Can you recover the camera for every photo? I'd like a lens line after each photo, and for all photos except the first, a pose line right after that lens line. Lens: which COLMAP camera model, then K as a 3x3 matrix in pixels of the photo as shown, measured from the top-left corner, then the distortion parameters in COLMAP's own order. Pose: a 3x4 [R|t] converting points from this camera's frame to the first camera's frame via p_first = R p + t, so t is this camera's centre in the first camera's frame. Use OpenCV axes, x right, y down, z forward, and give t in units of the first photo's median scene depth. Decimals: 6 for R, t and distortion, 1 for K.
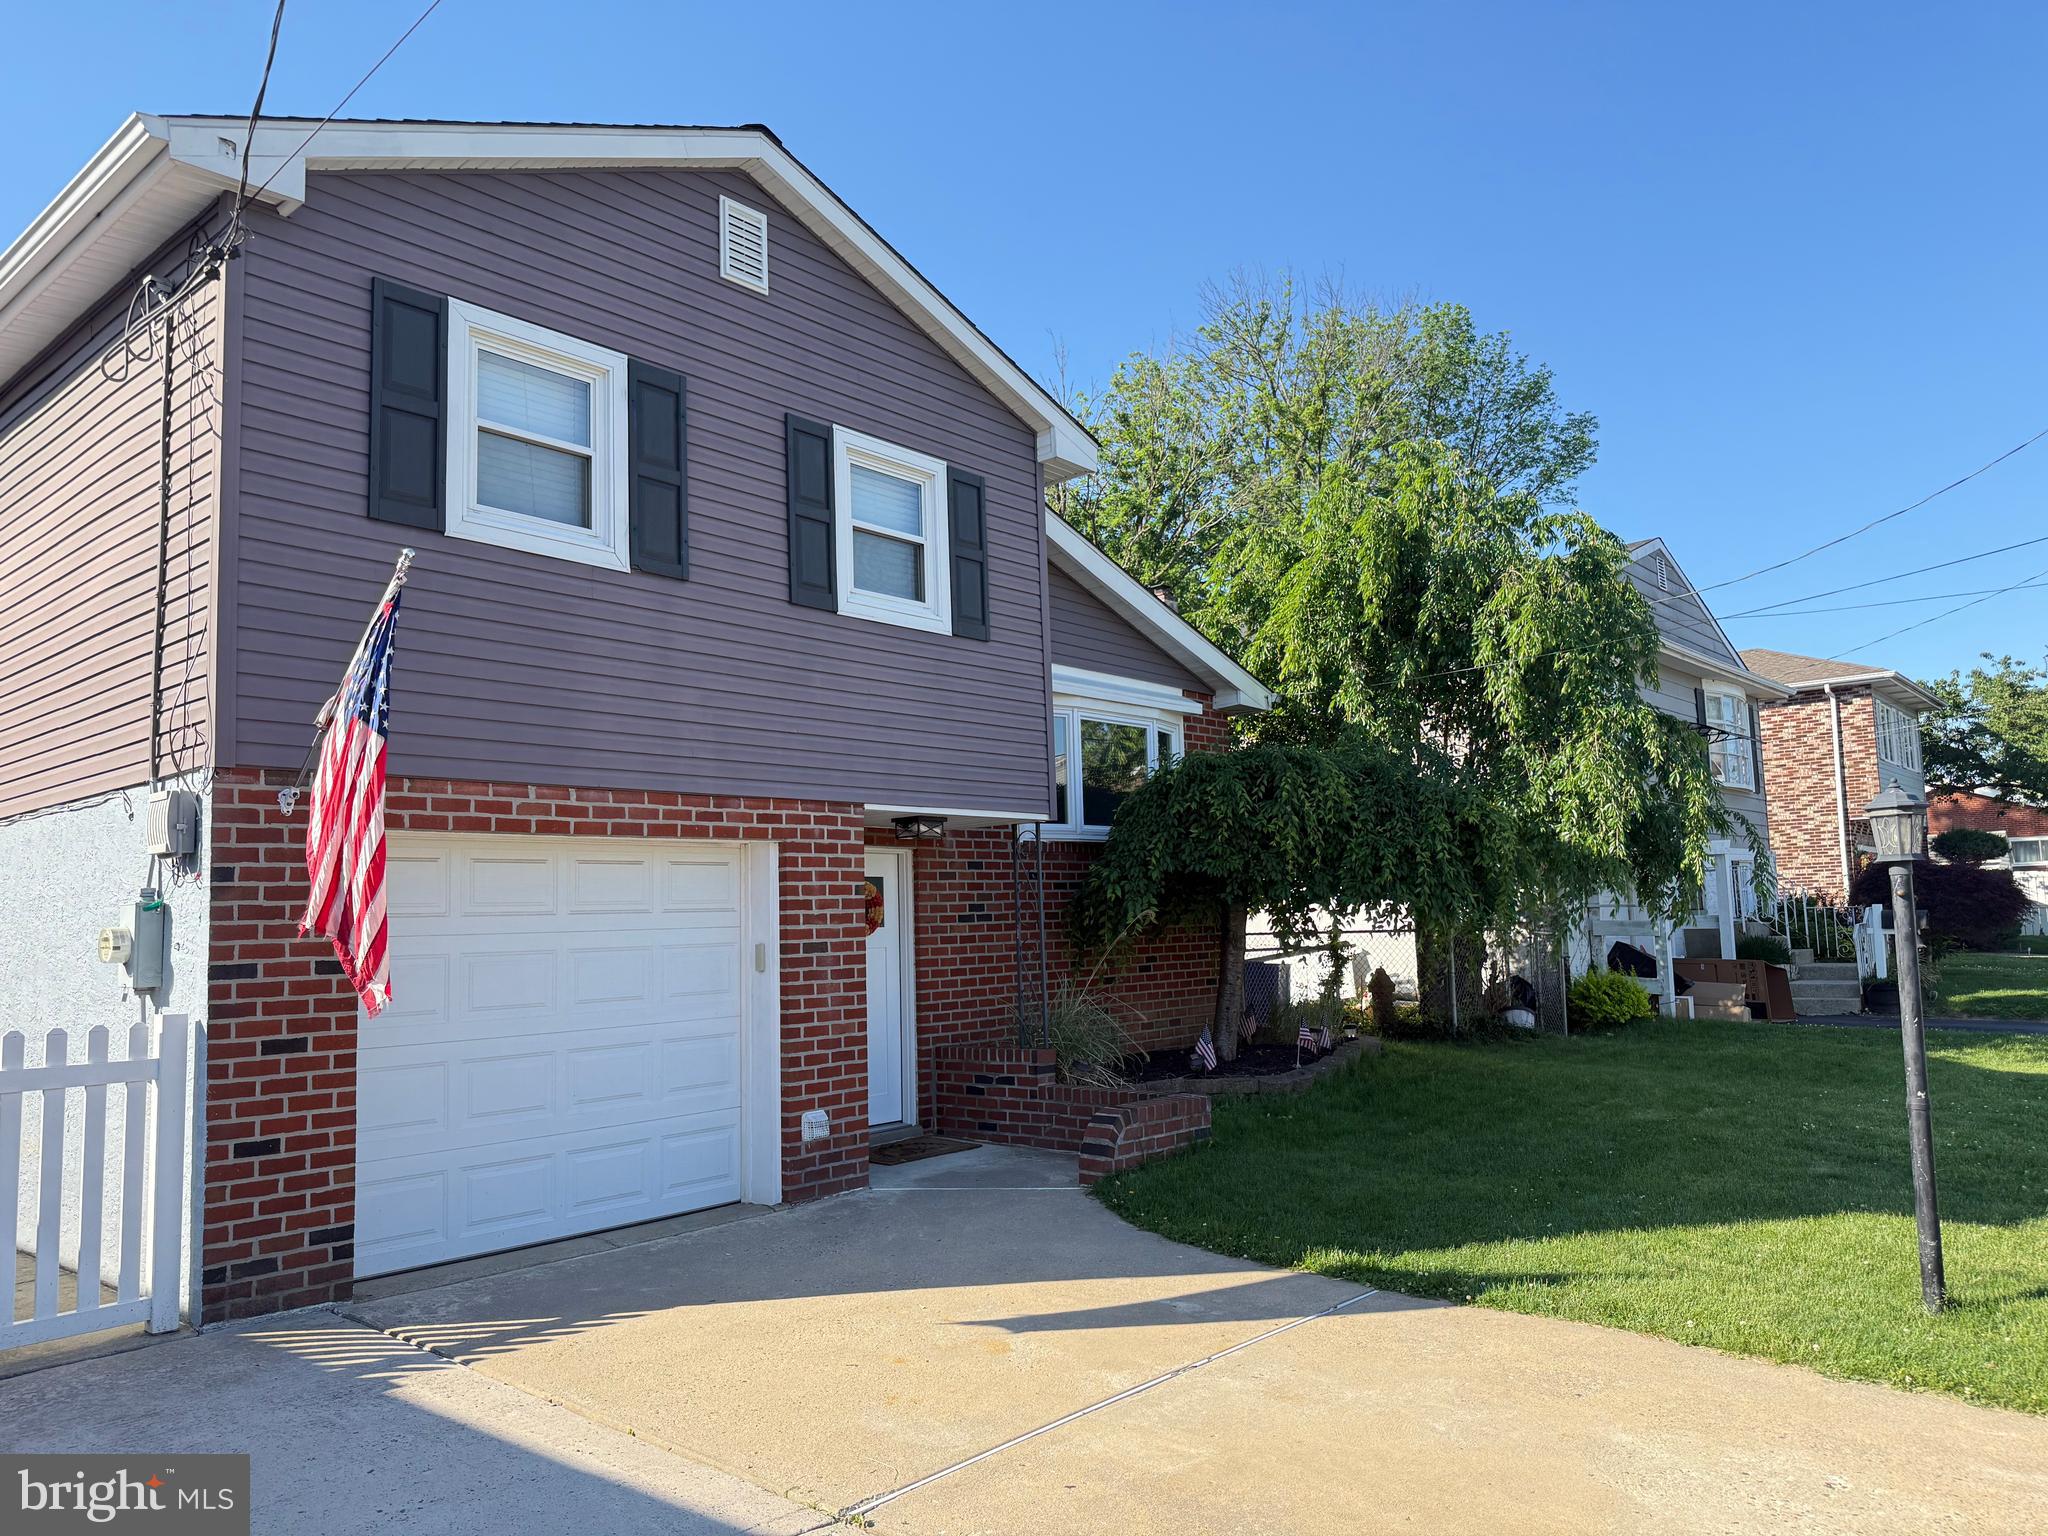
lens RADIAL K [[1430.0, 0, 979.1], [0, 1430.0, 784.4], [0, 0, 1]] dist [0.075624, -0.089185]
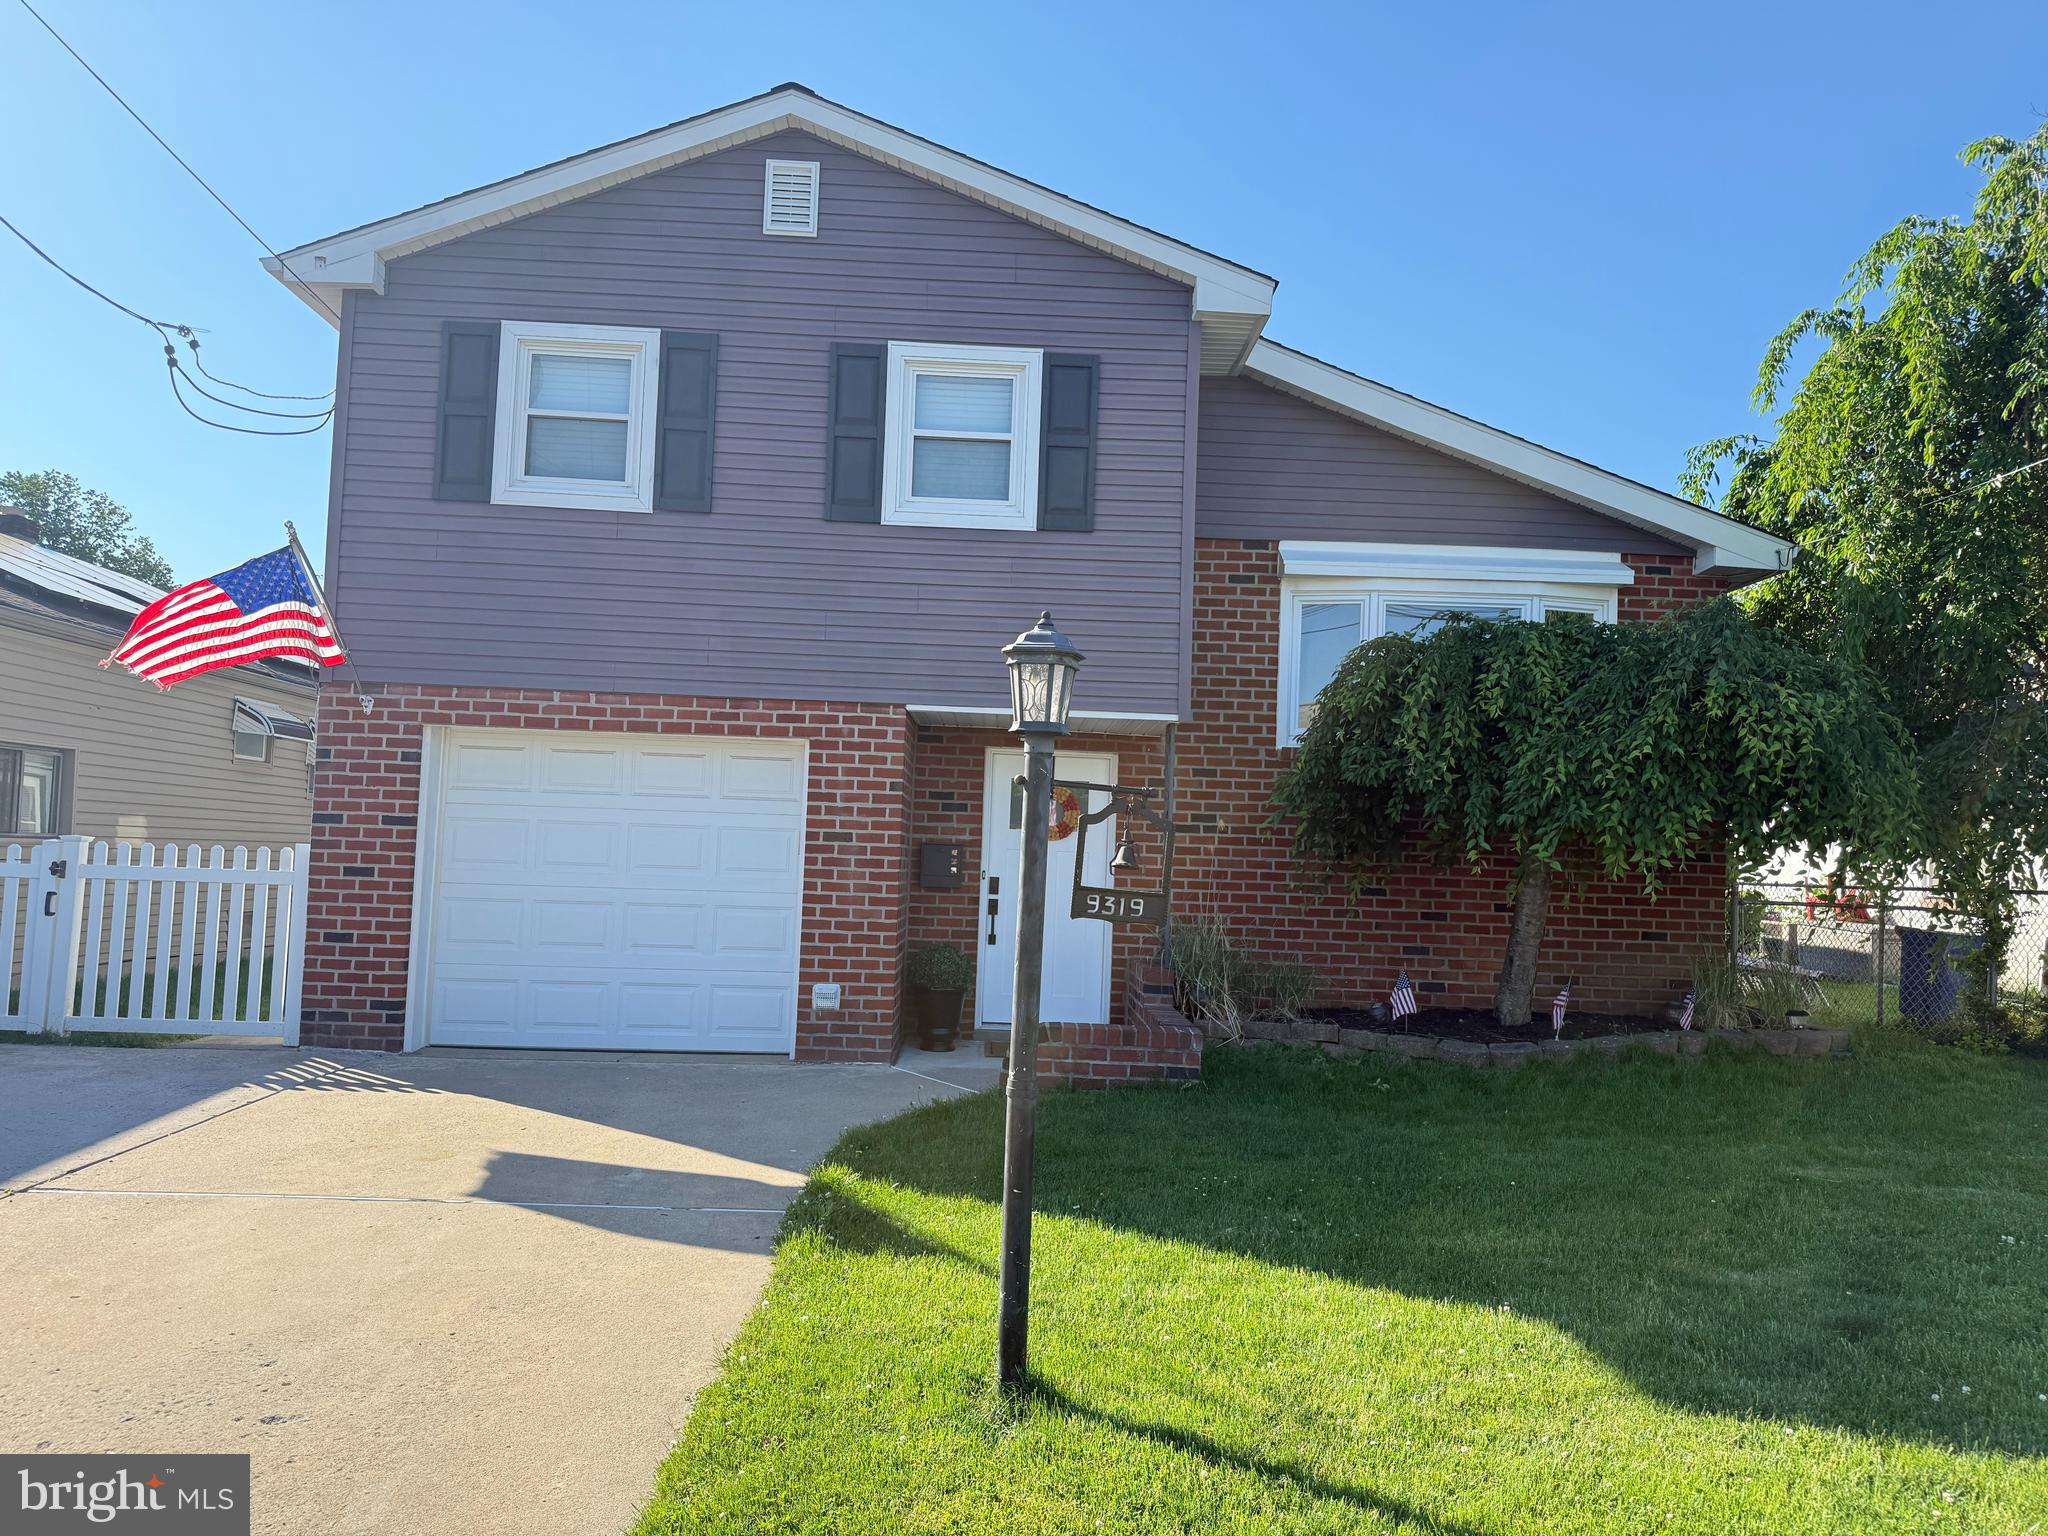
lens RADIAL K [[1430.0, 0, 1006.9], [0, 1430.0, 779.2], [0, 0, 1]] dist [0.075624, -0.089185]
pose [[0.683833, 0.013969, -0.729505, 0.777726], [0.016417, 0.999269, 0.034524, 0.035439], [0.729454, -0.035585, 0.683104, 0.360005]]
